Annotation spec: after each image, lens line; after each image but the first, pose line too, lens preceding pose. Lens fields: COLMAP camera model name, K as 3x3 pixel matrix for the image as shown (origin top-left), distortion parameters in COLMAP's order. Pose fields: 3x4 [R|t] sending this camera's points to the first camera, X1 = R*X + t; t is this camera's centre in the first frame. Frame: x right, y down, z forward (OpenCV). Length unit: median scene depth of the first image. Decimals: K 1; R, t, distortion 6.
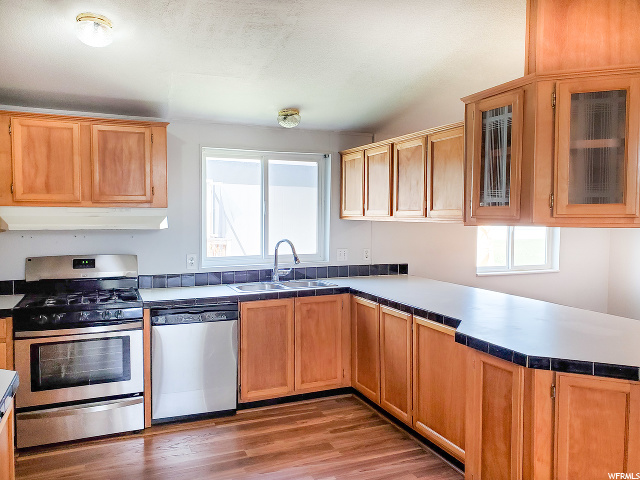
lens RADIAL K [[507.4, 0, 320.0], [0, 507.4, 240.0], [0, 0, 1]] dist [-0.000974, 0.001757]
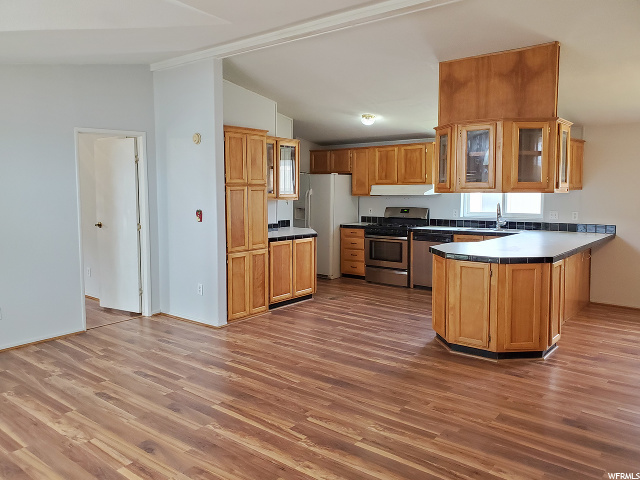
lens RADIAL K [[507.4, 0, 320.0], [0, 507.4, 240.0], [0, 0, 1]] dist [-0.000974, 0.001757]
pose [[0.483927, 0.080099, -0.871435, 1.372547], [-0.035911, 0.996781, 0.071678, 0.029289], [0.874371, -0.003393, 0.485245, -0.397181]]
